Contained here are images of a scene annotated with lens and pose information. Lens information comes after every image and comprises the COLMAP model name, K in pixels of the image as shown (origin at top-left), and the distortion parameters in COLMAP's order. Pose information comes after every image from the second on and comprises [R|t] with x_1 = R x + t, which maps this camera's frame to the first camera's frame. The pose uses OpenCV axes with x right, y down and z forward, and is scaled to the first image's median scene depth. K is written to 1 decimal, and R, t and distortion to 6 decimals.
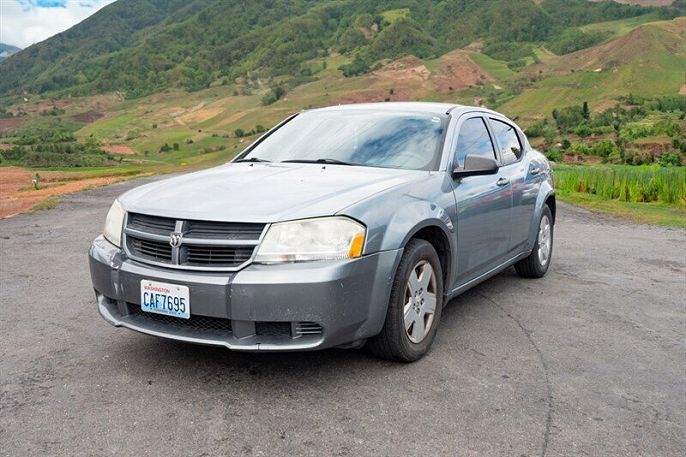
lens RADIAL K [[732.1, 0, 343.0], [0, 732.1, 228.5], [0, 0, 1]] dist [0.012102, 0.009460]
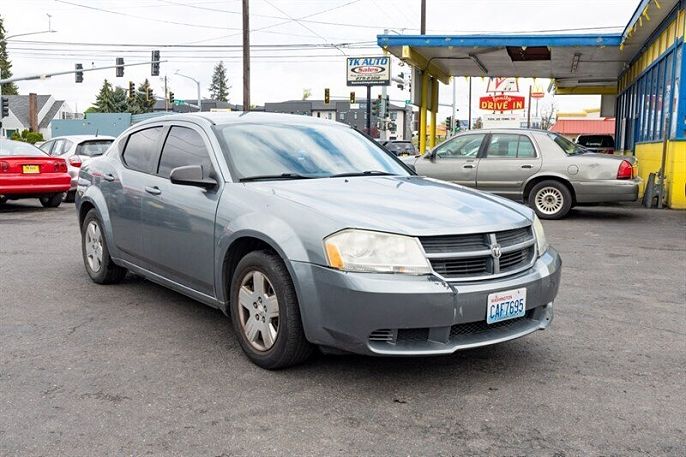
lens RADIAL K [[732.1, 0, 343.0], [0, 732.1, 228.5], [0, 0, 1]] dist [0.012102, 0.009460]
pose [[0.352871, -0.126383, 0.927097, -1.327092], [0.111217, 0.989477, 0.092556, -0.145640], [-0.929039, 0.070449, 0.363213, 0.822131]]
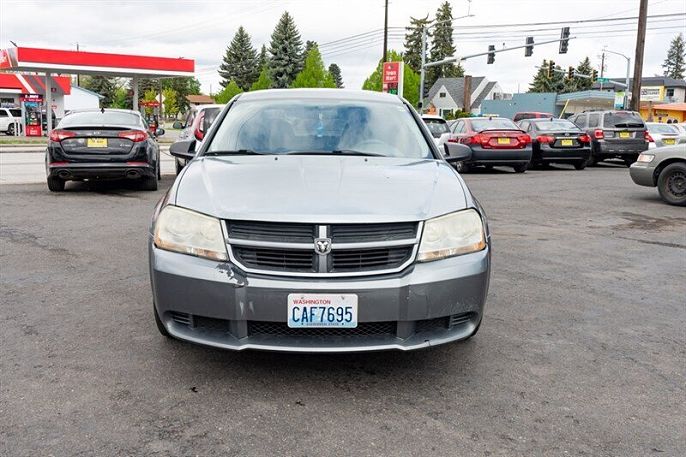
lens RADIAL K [[732.1, 0, 343.0], [0, 732.1, 228.5], [0, 0, 1]] dist [0.012102, 0.009460]
pose [[0.842829, -0.085530, 0.531342, -0.706161], [0.062606, 0.996170, 0.061046, -0.063135], [-0.534528, -0.018186, 0.844955, 0.202841]]
